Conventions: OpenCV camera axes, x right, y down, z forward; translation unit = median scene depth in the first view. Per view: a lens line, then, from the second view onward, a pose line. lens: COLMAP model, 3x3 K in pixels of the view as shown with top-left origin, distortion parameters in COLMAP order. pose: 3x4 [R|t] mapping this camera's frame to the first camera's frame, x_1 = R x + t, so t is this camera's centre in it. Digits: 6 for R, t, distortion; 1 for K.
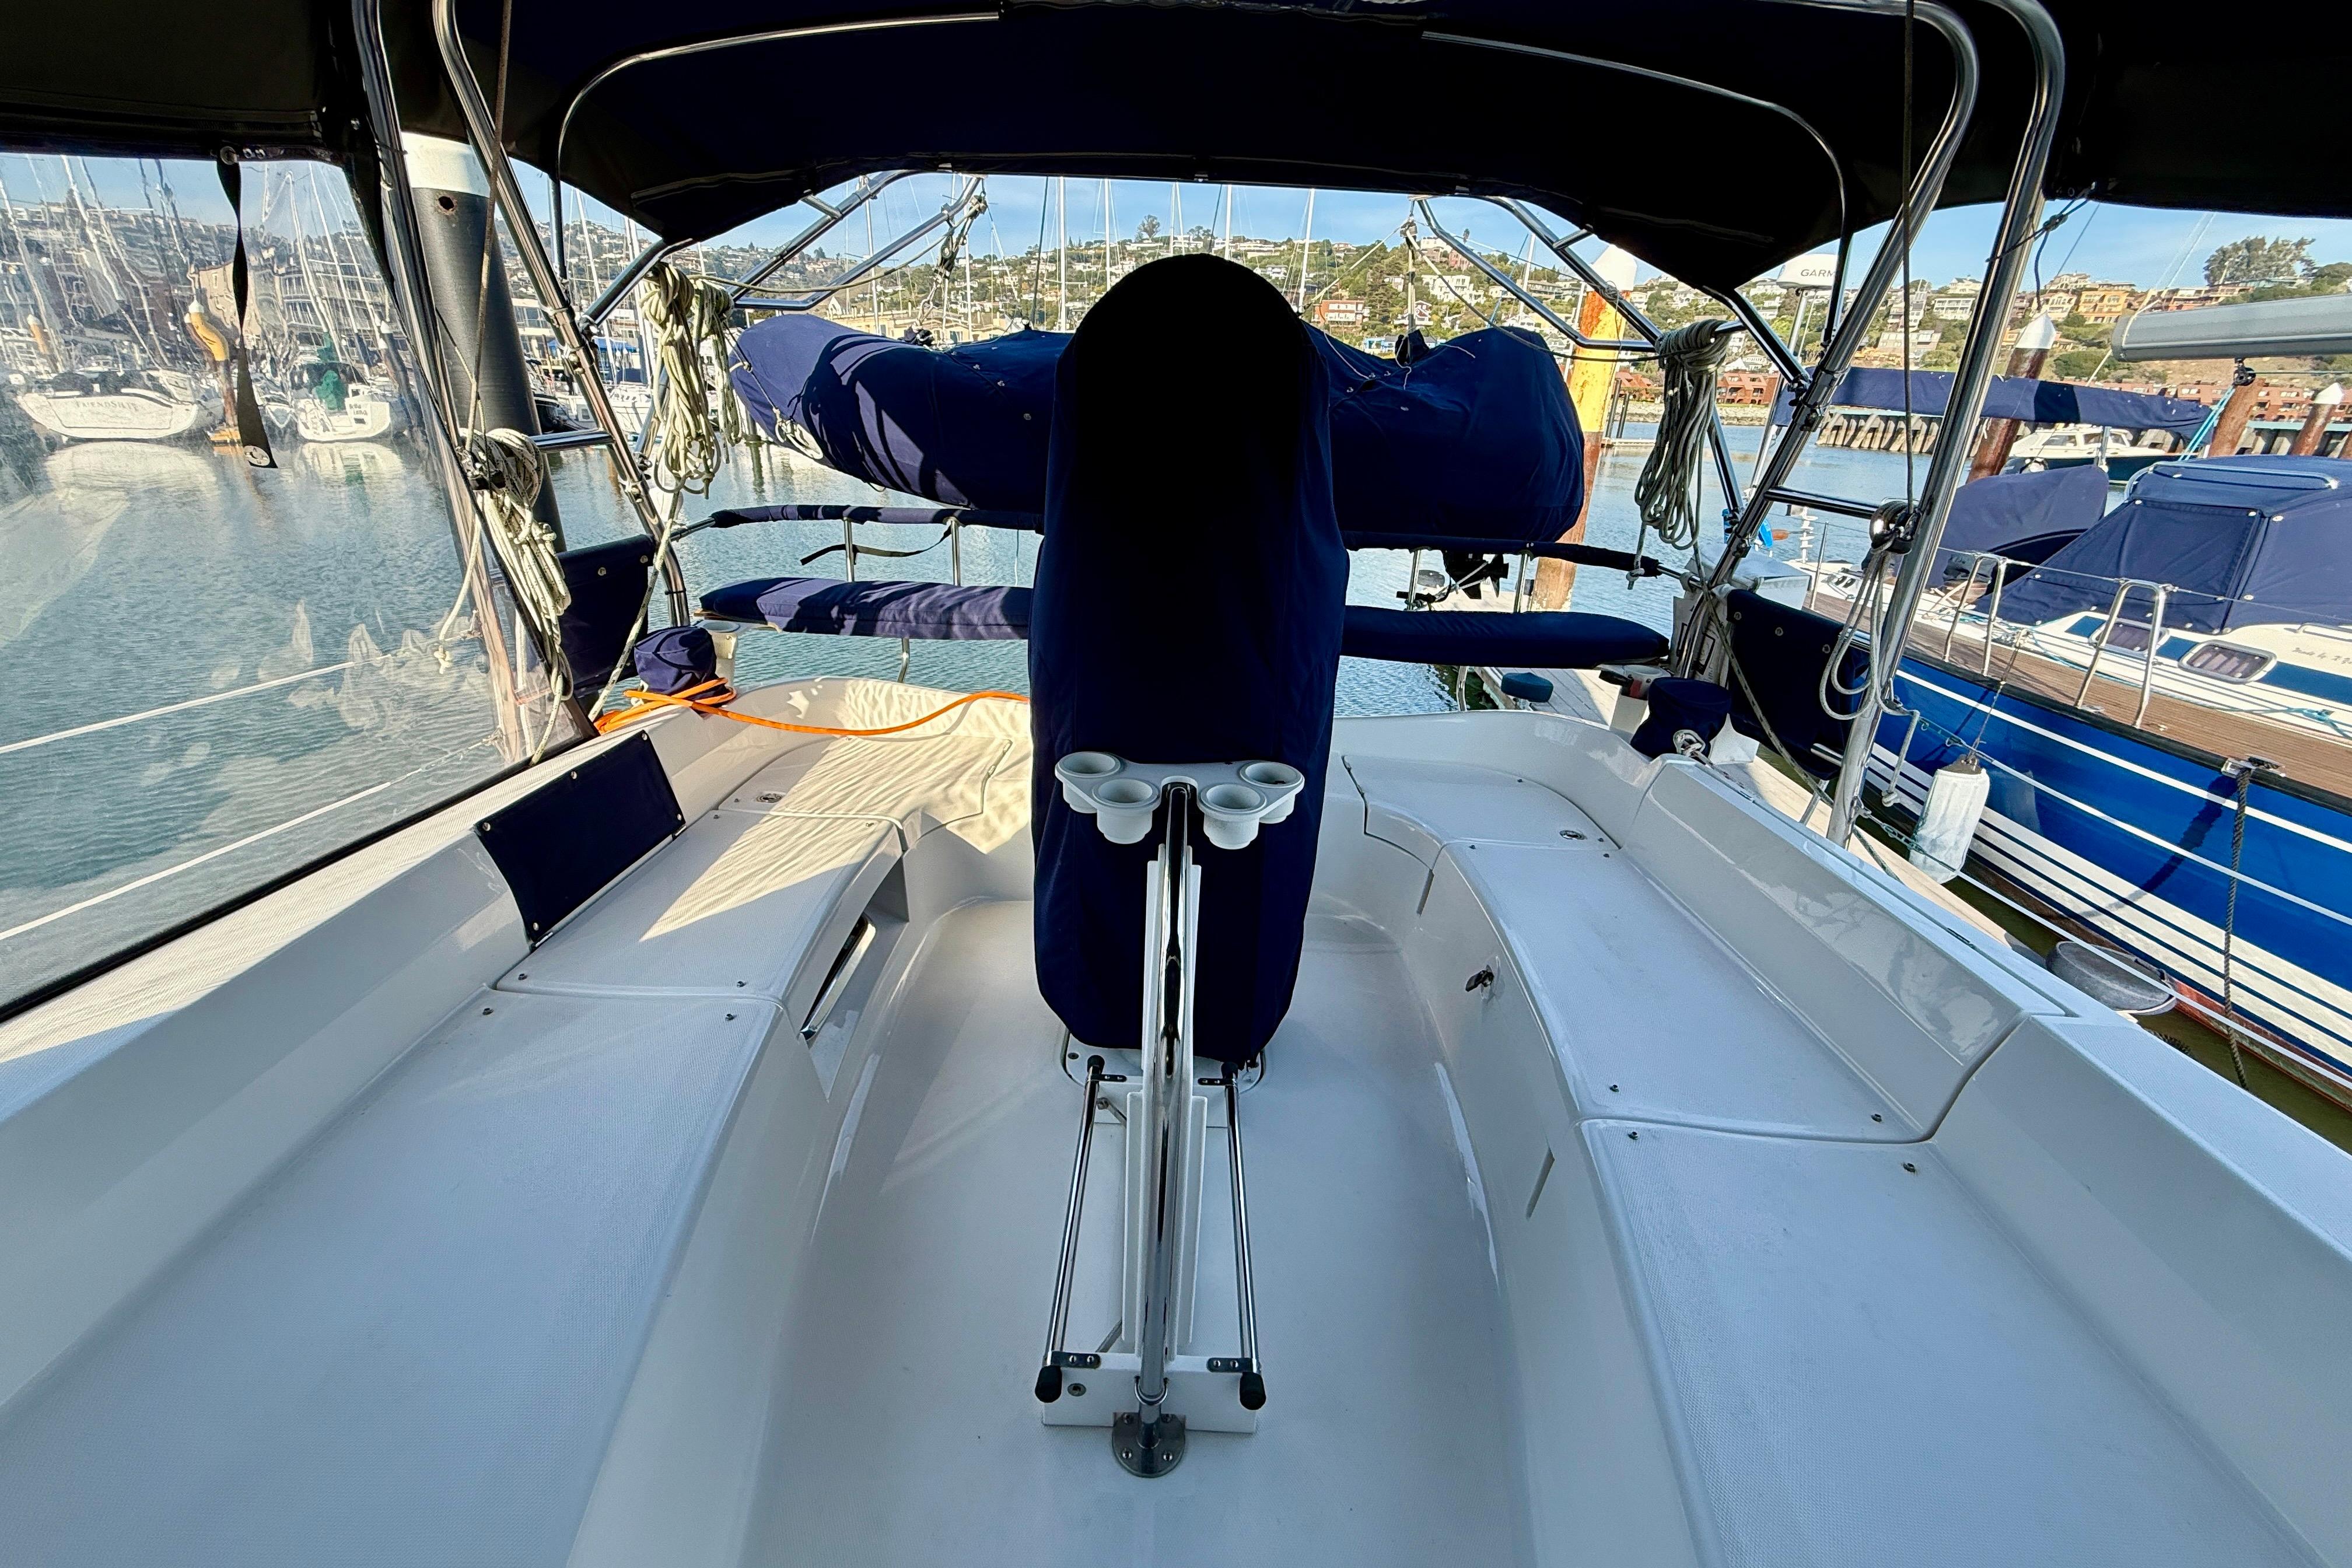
lens RADIAL K [[946.9, 0, 1139.4], [0, 946.9, 782.9], [0, 0, 1]] dist [-0.002913, -0.008144]
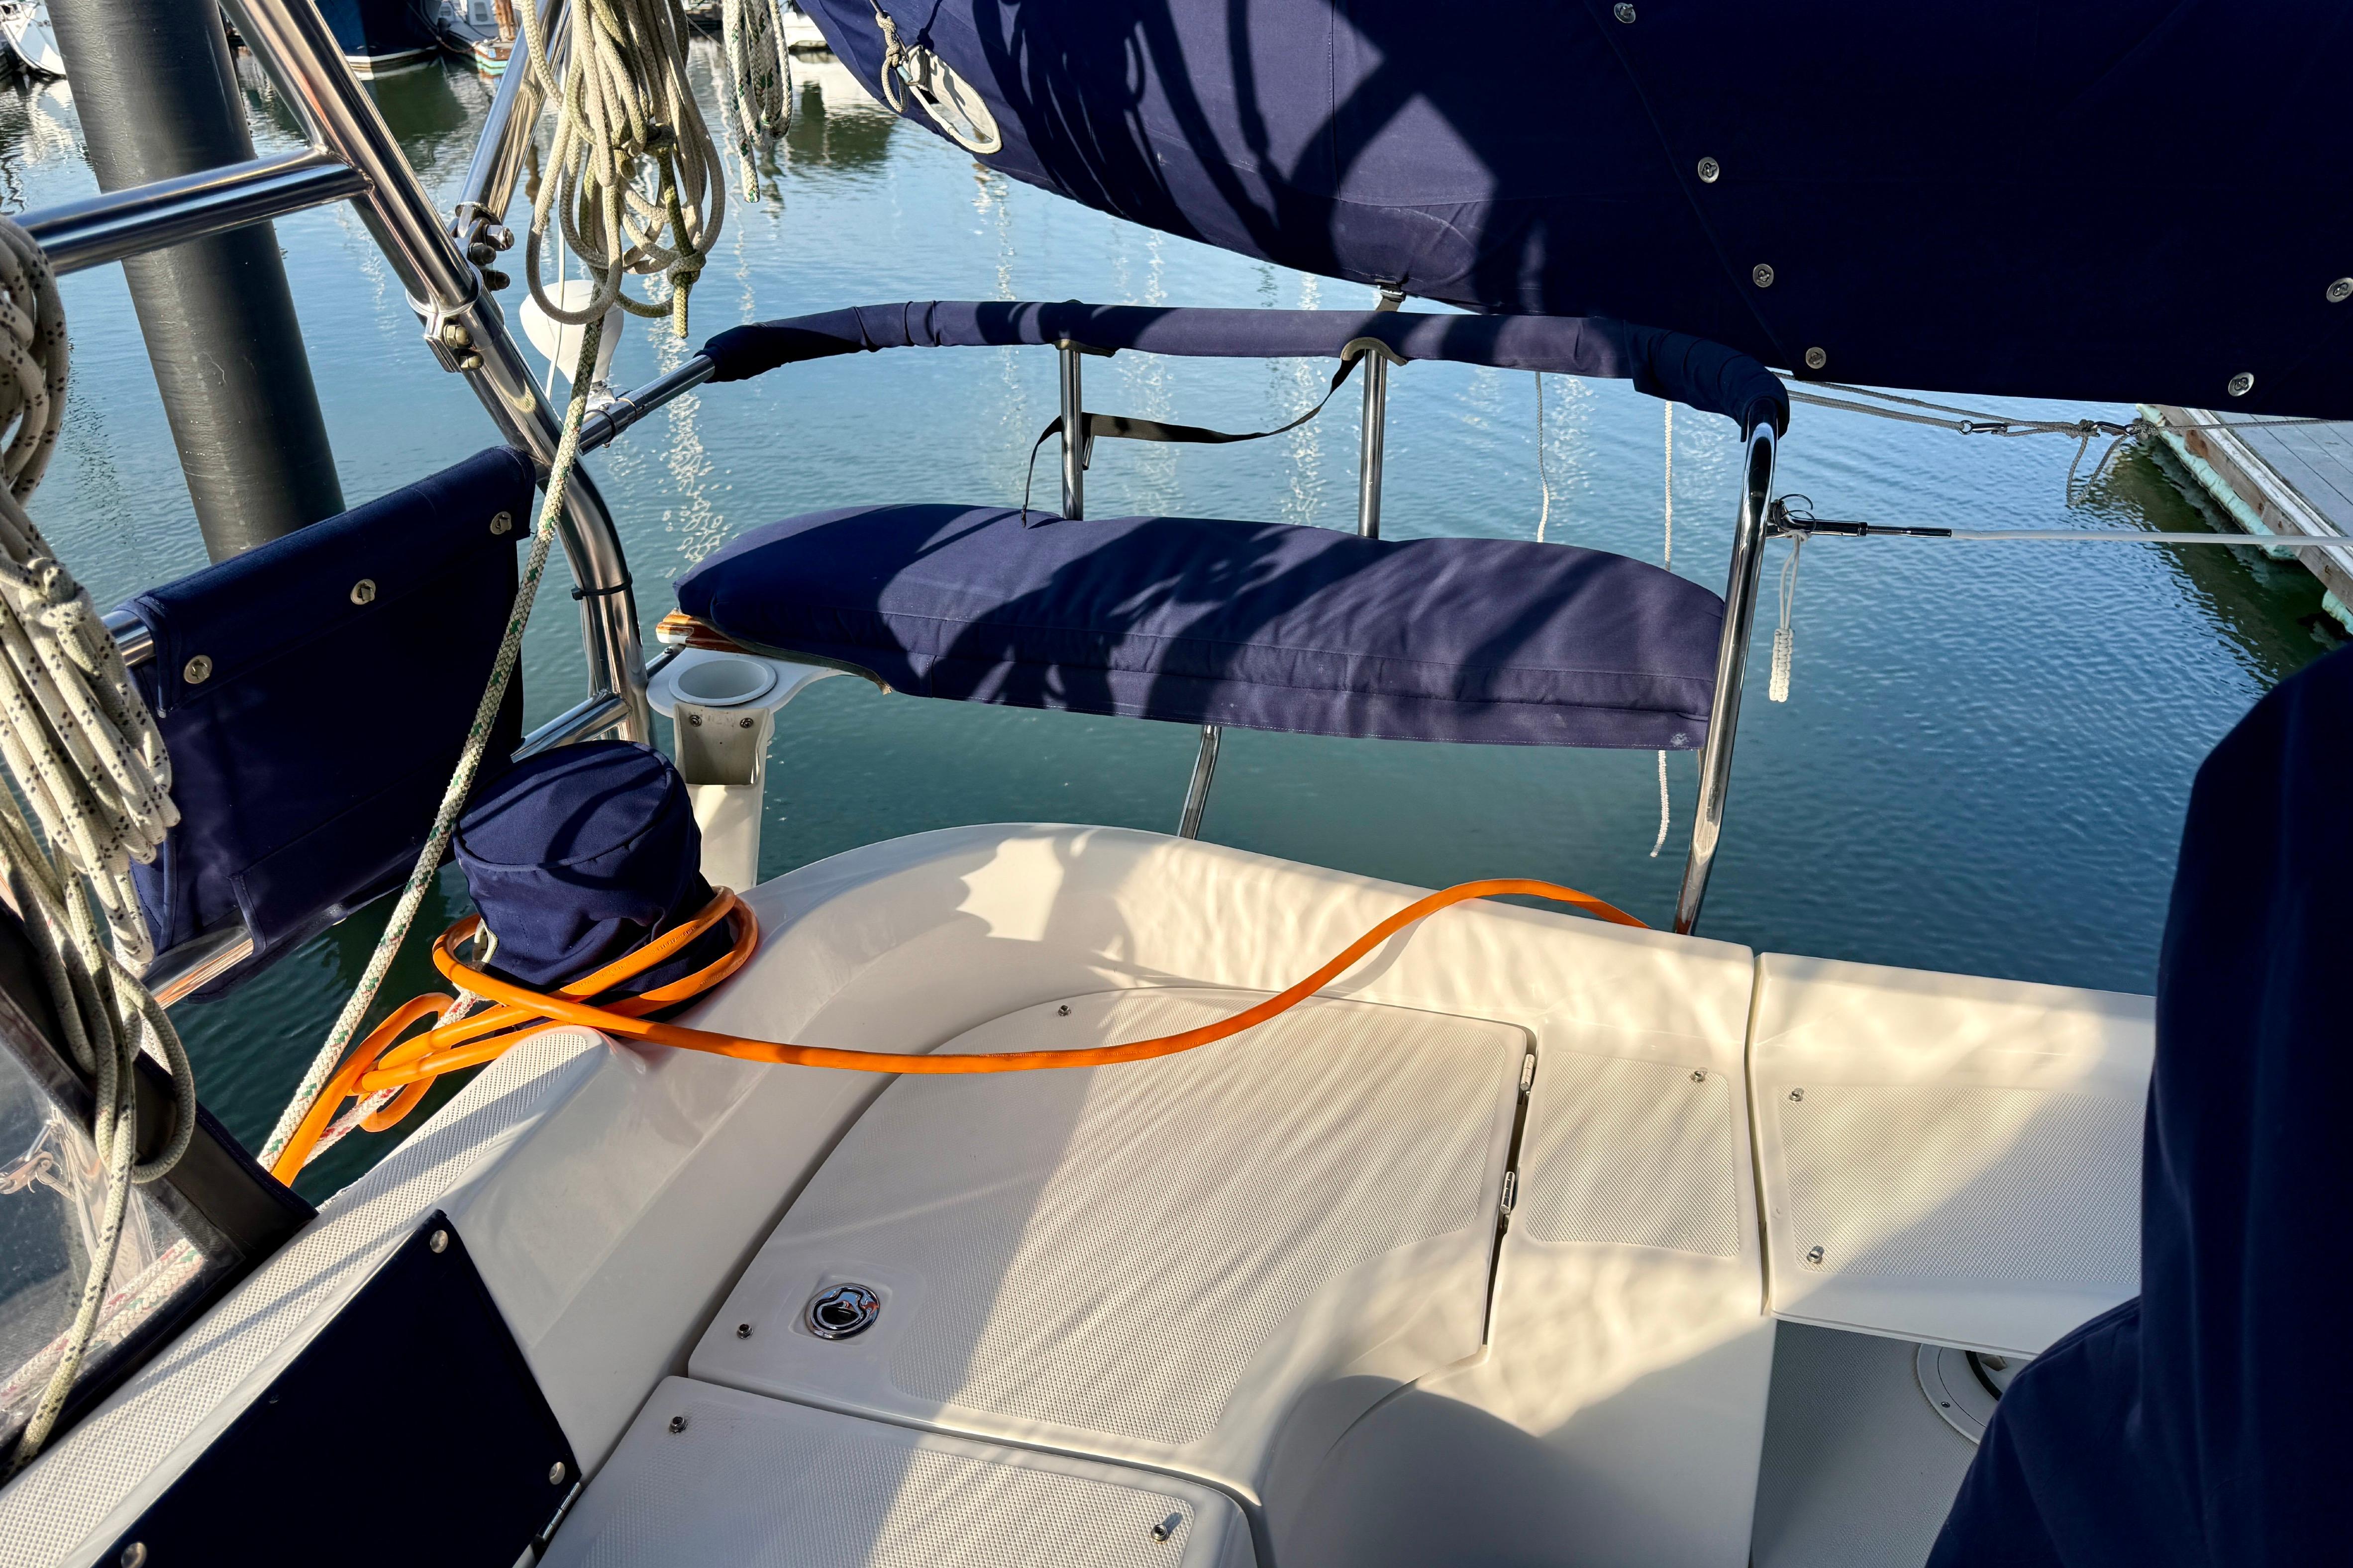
lens RADIAL K [[1577.5, 0, 1180.3], [0, 1577.5, 783.3], [0, 0, 1]] dist [-0.042289, -0.005112]
pose [[0.984641, 0.053445, -0.166209, -0.173213], [-0.037440, 0.994484, 0.097977, -0.187857], [0.170529, -0.090249, 0.981211, 0.444276]]
